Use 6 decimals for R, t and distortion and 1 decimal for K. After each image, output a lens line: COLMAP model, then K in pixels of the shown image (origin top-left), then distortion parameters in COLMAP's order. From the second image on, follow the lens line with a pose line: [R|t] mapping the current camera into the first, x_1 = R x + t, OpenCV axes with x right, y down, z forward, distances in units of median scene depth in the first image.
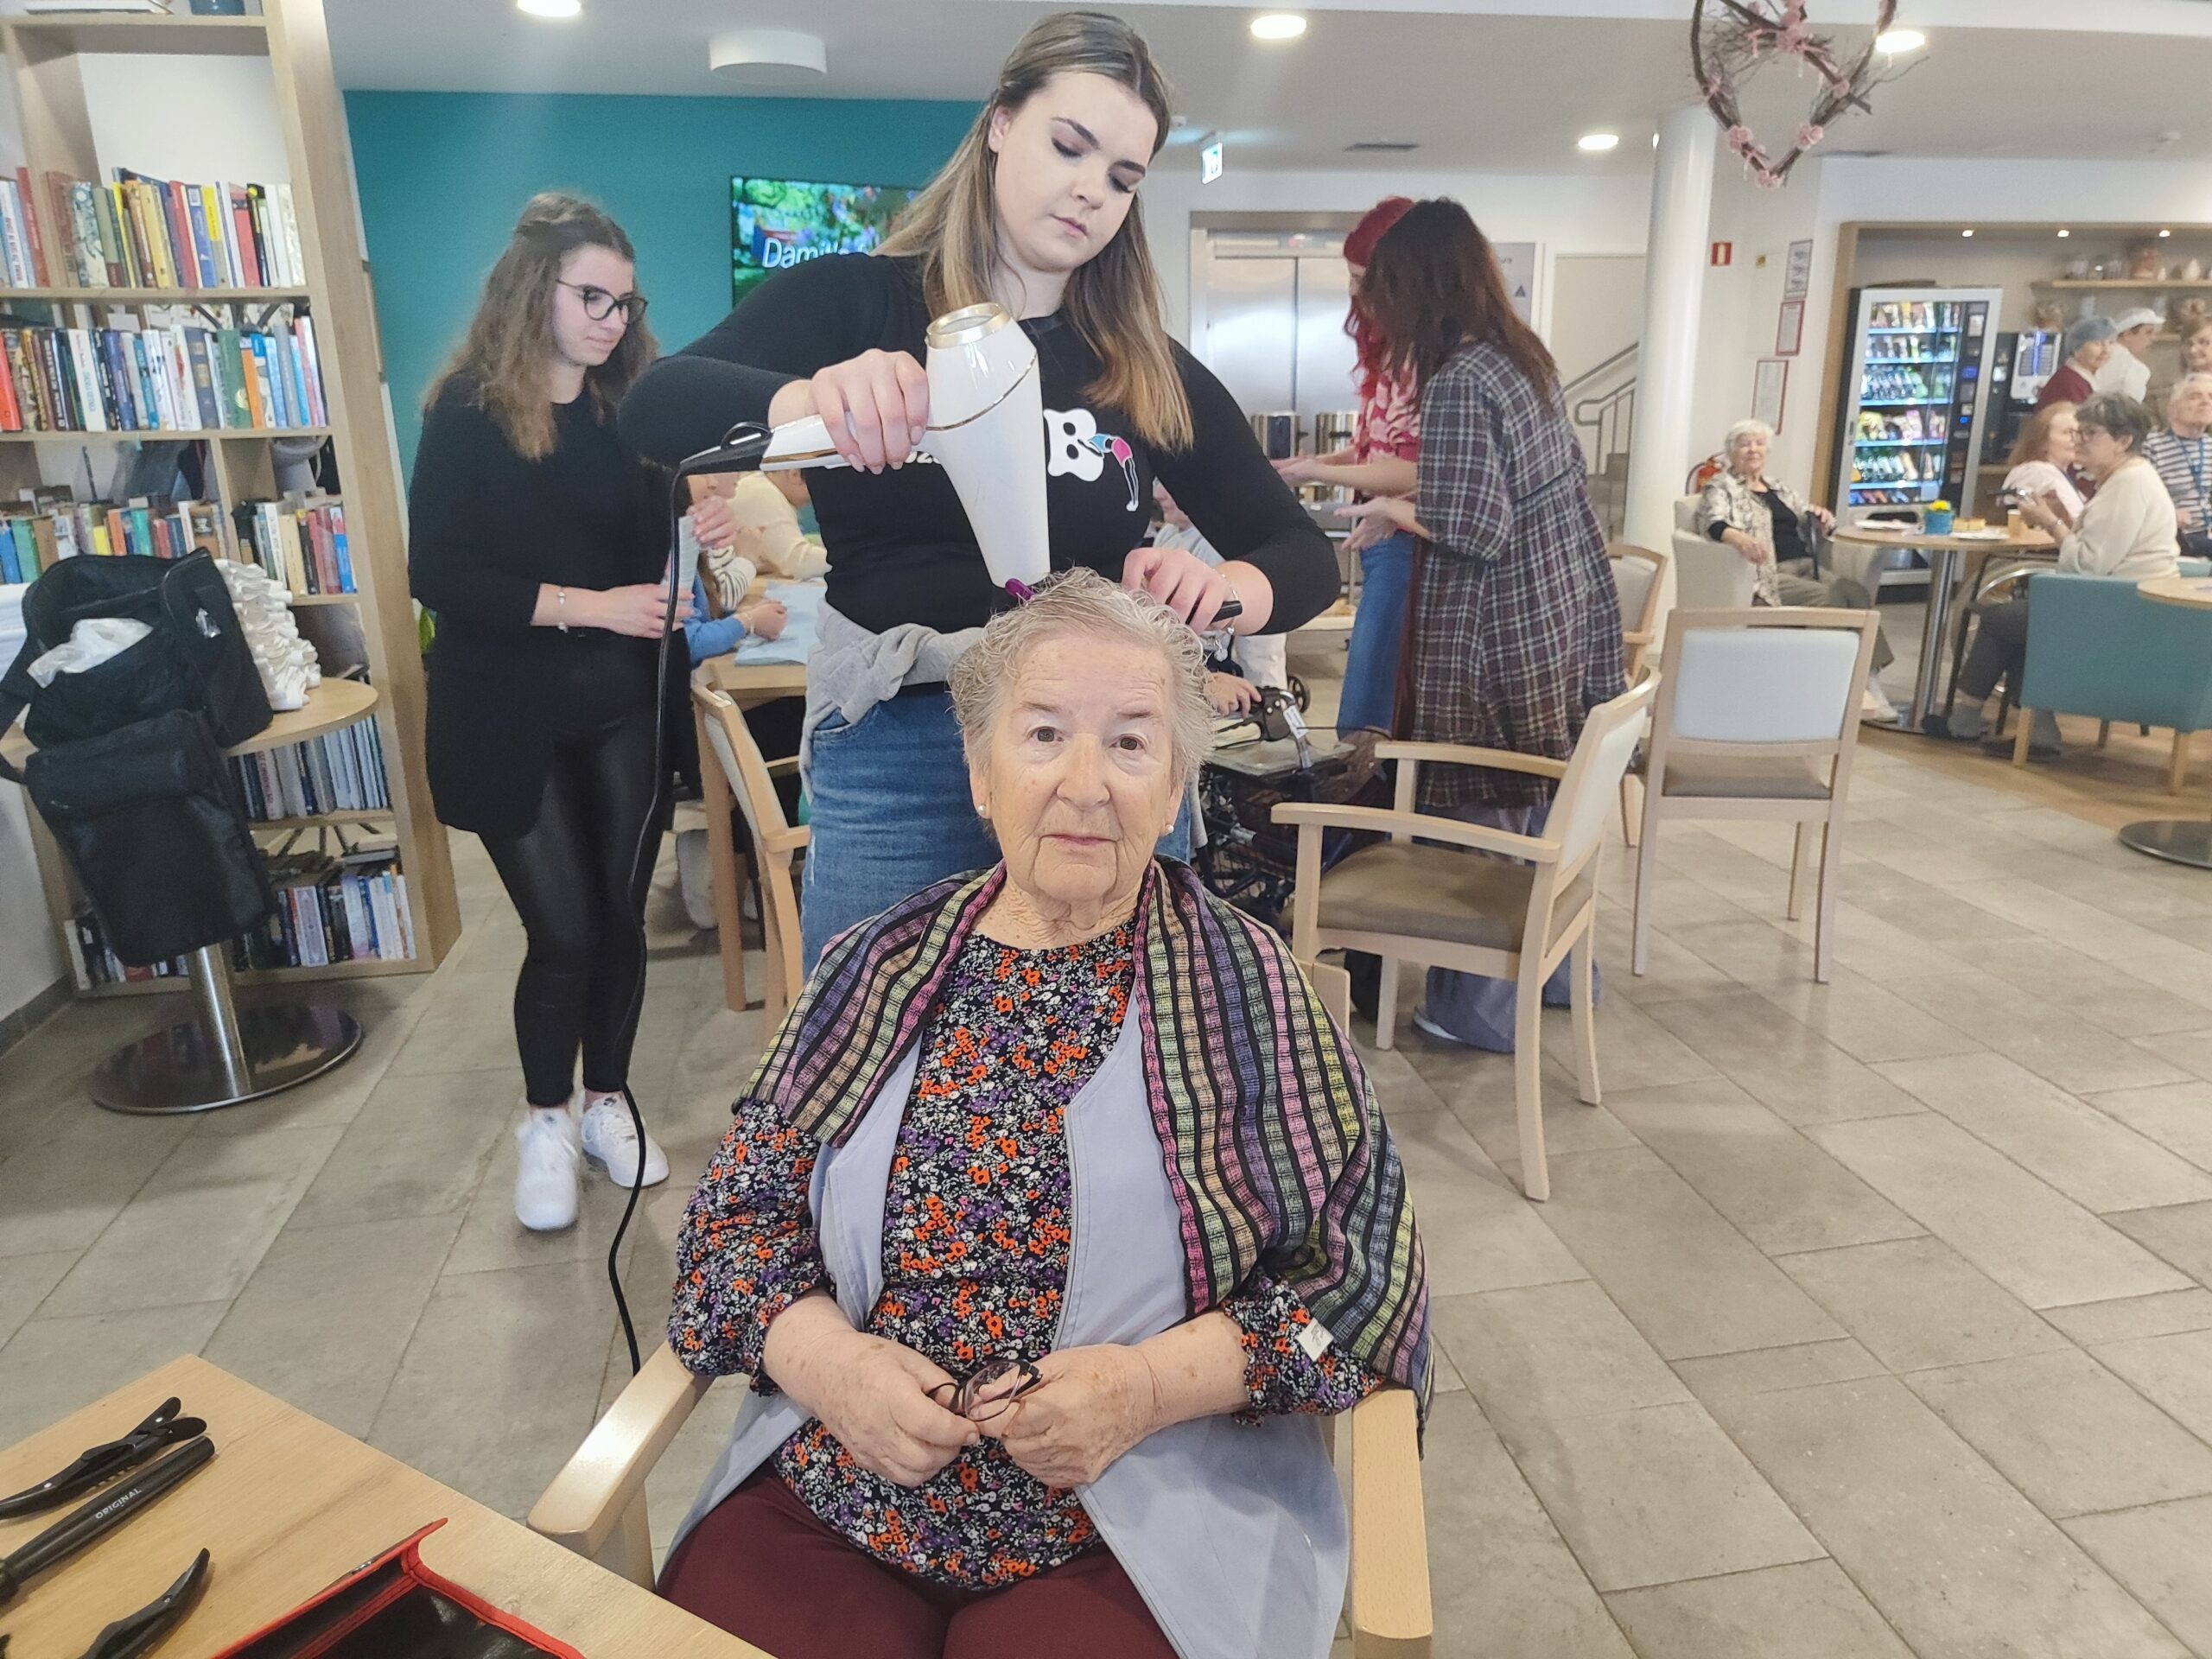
lens RADIAL K [[1499.4, 0, 1123.7], [0, 1499.4, 864.7], [0, 0, 1]] dist [0.001140, -0.001141]
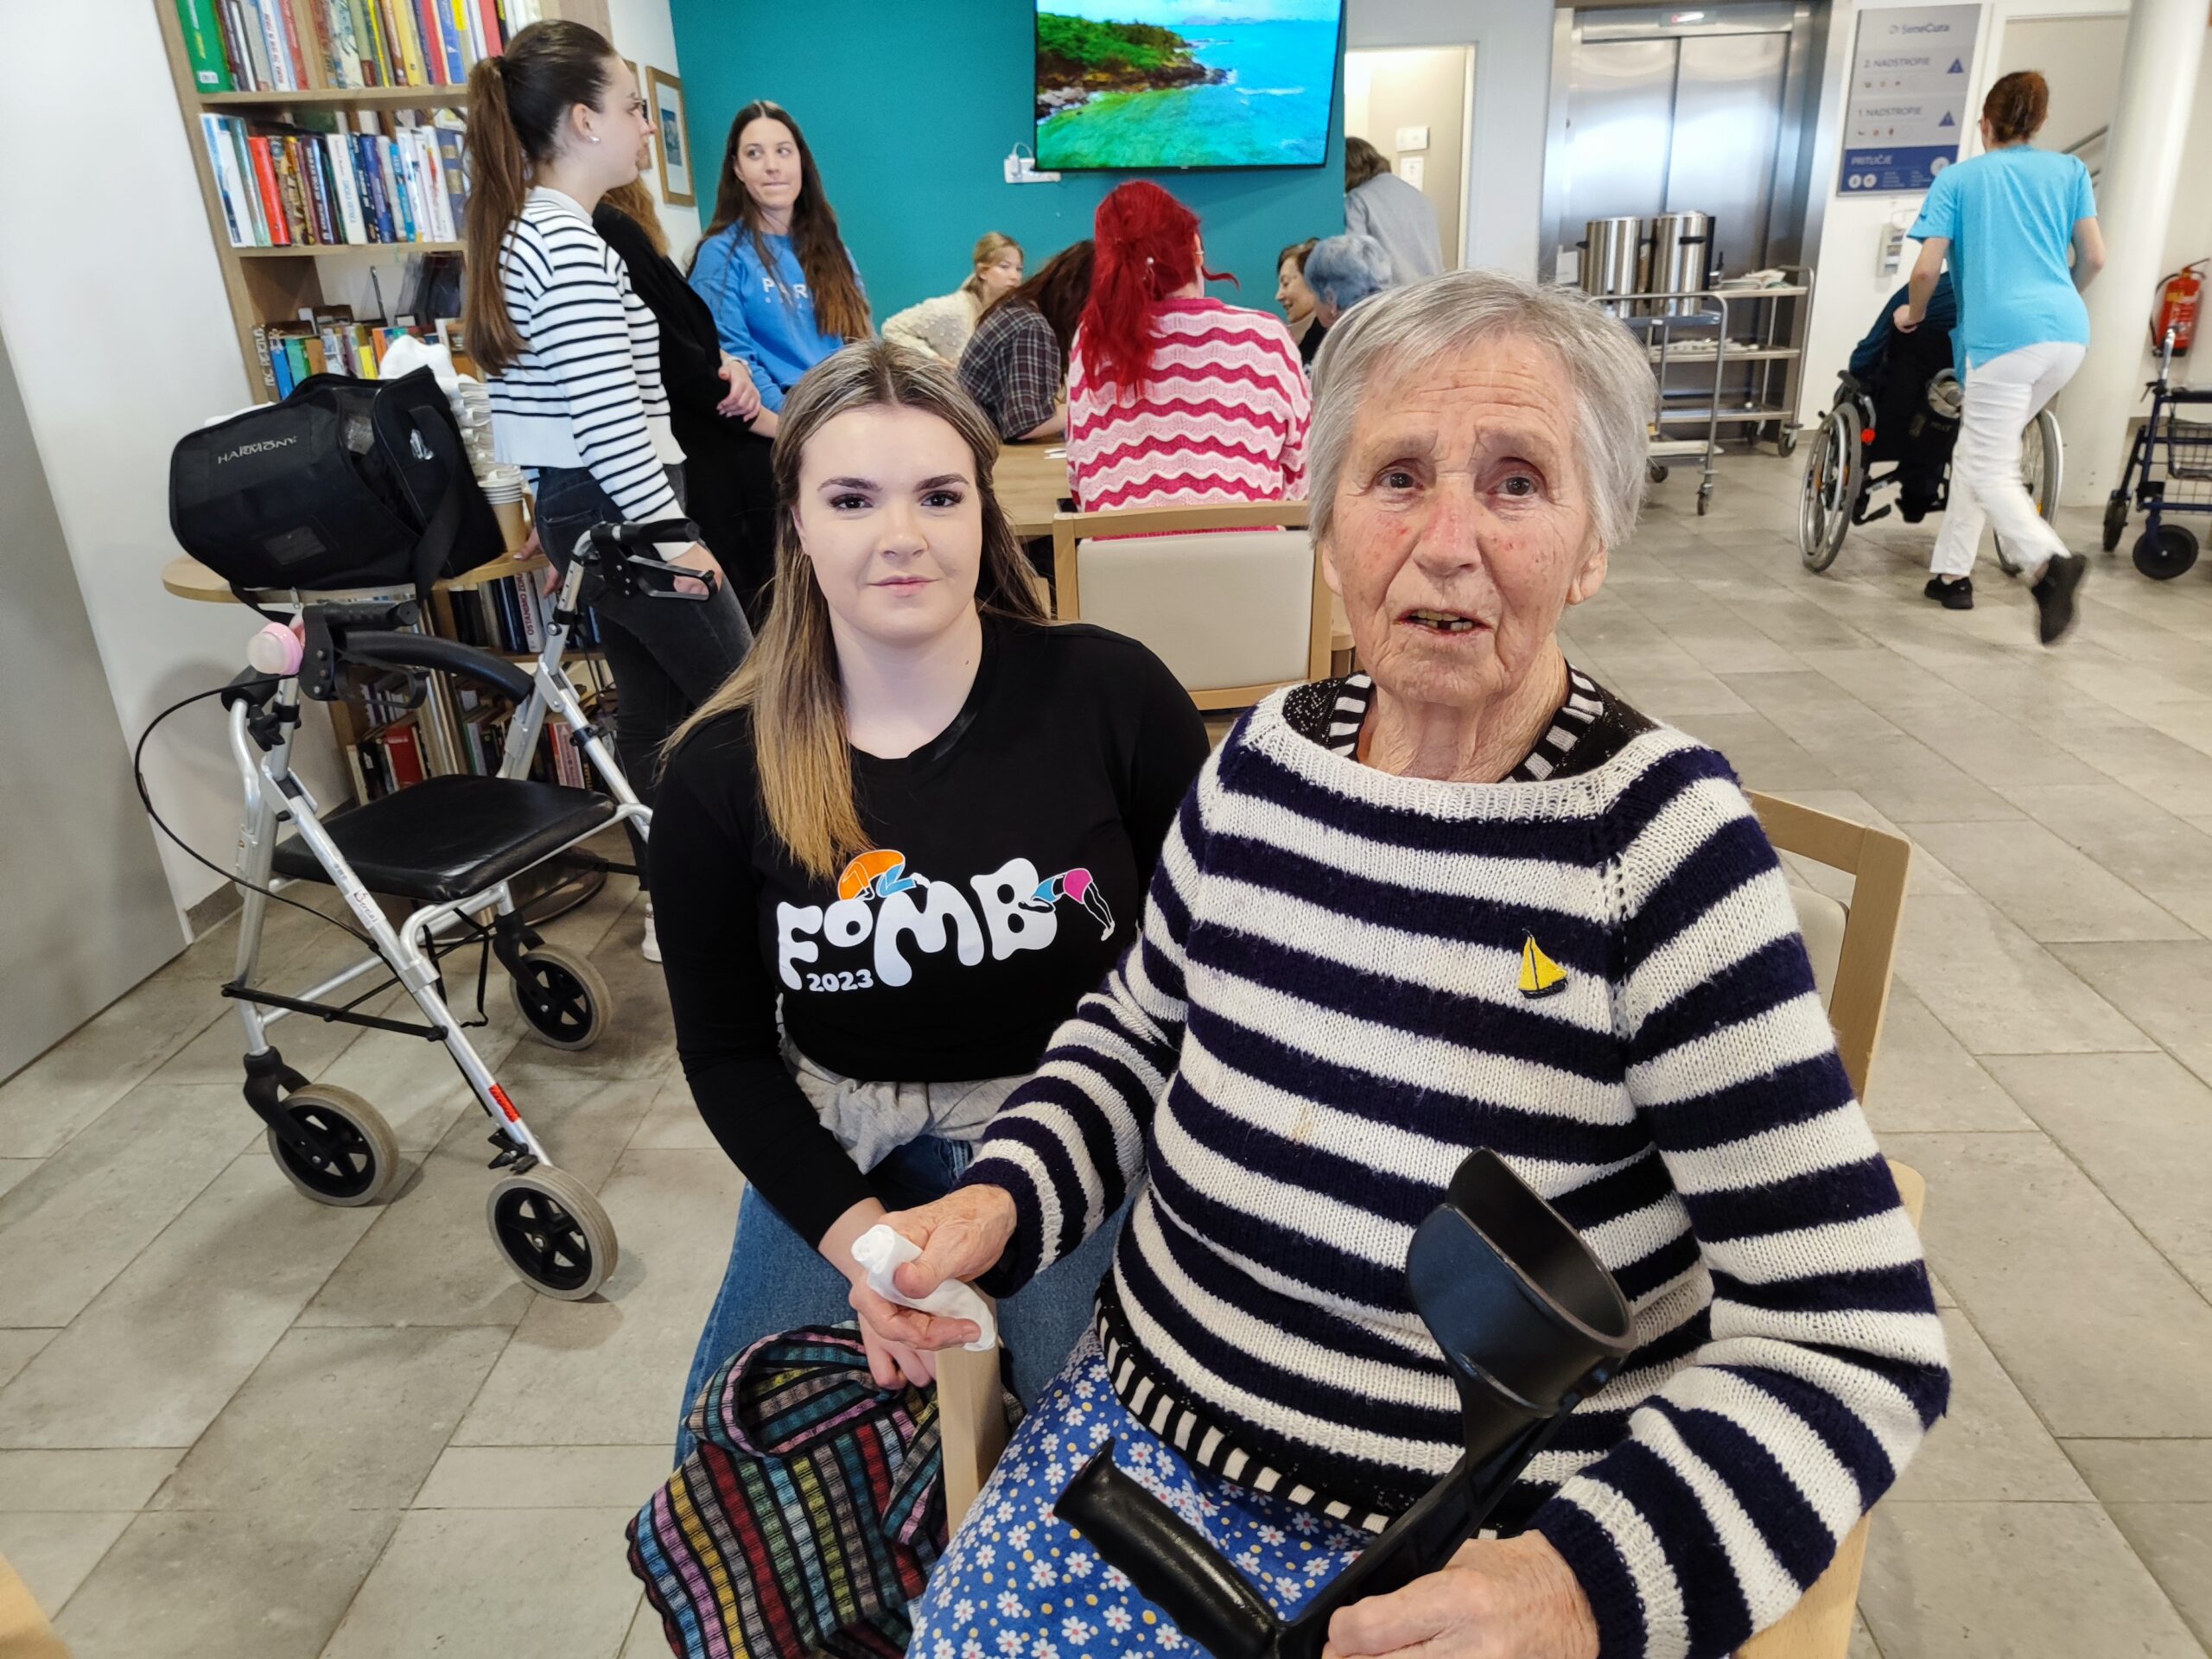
lens RADIAL K [[1499.4, 0, 1120.9], [0, 1499.4, 860.9], [0, 0, 1]] dist [0.001140, -0.001141]
pose [[0.976626, 0.063782, -0.205265, 0.023468], [-0.043560, 0.993874, 0.101573, -0.012010], [0.210486, -0.090258, 0.973421, 0.122276]]
